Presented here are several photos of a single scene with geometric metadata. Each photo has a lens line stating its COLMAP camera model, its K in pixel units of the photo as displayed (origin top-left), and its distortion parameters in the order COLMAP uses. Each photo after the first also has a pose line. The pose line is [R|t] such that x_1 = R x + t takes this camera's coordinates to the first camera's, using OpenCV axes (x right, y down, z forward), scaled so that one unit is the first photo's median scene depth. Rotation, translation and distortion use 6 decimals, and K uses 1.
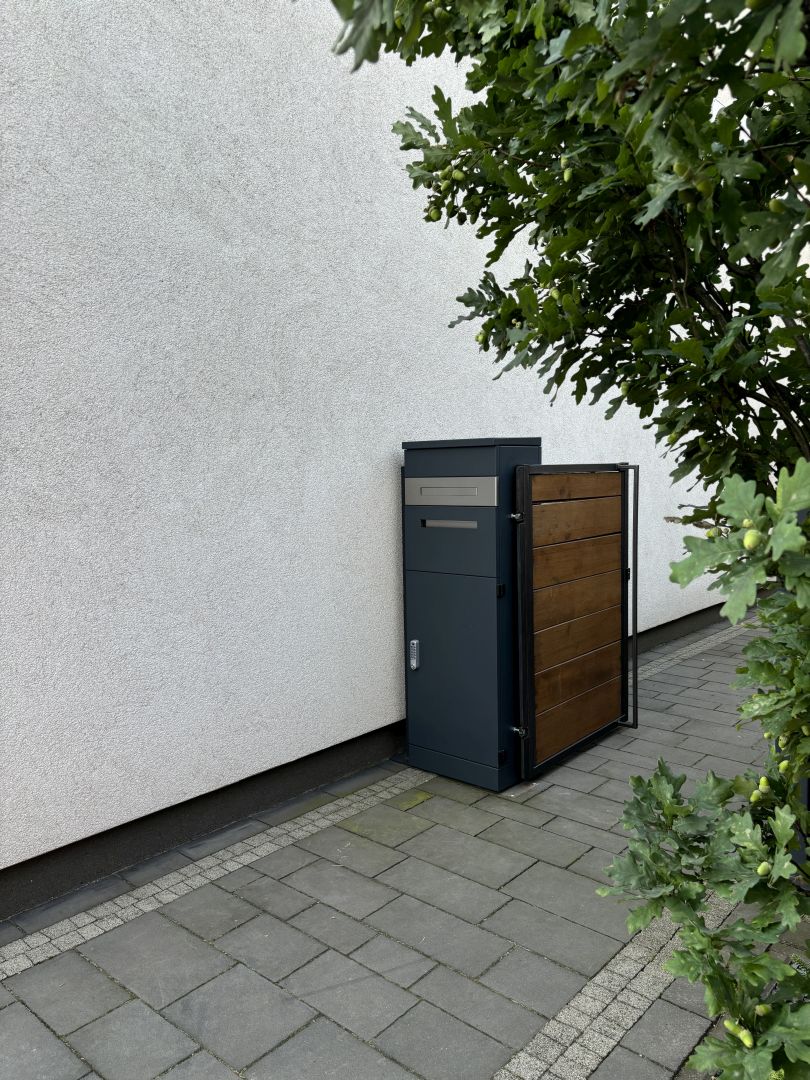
lens RADIAL K [[811.6, 0, 403.6], [0, 811.6, 542.6], [0, 0, 1]] dist [0.056948, -0.044774]
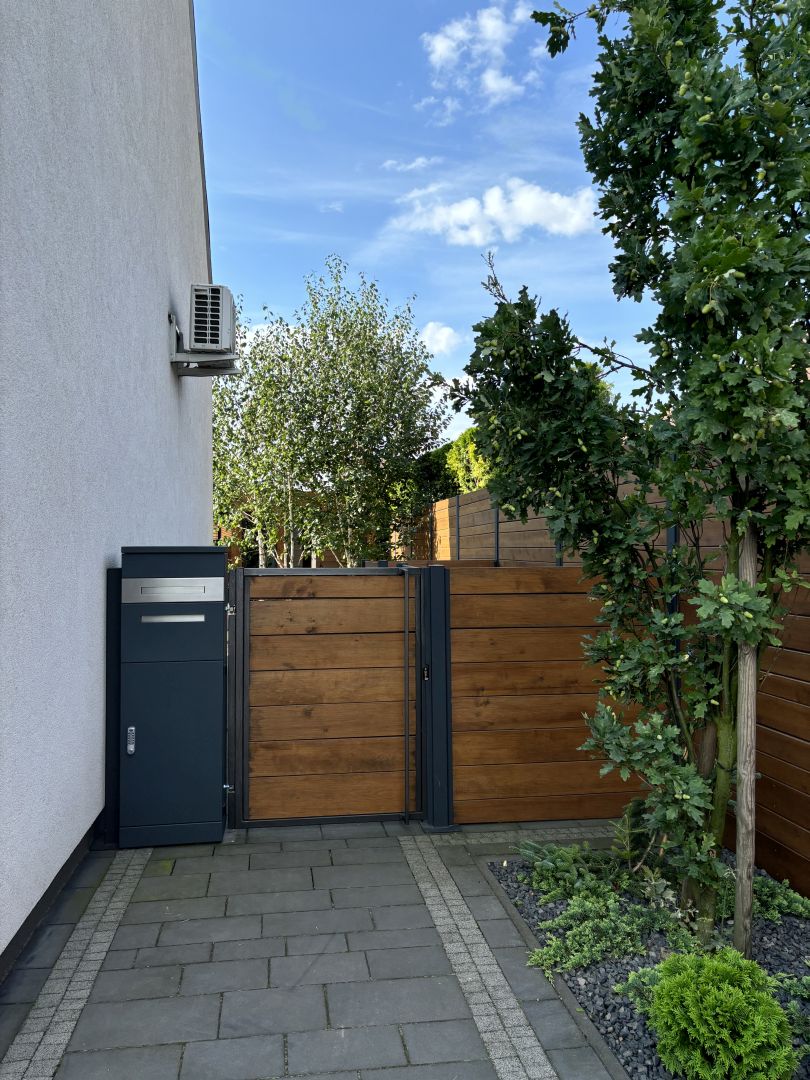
lens RADIAL K [[811.6, 0, 405.8], [0, 811.6, 539.9], [0, 0, 1]] dist [0.056948, -0.044774]
pose [[0.637518, 0.033698, 0.769698, -0.792820], [0.058778, 0.994004, -0.092202, -0.008999], [-0.768190, 0.104022, 0.631715, -0.013633]]
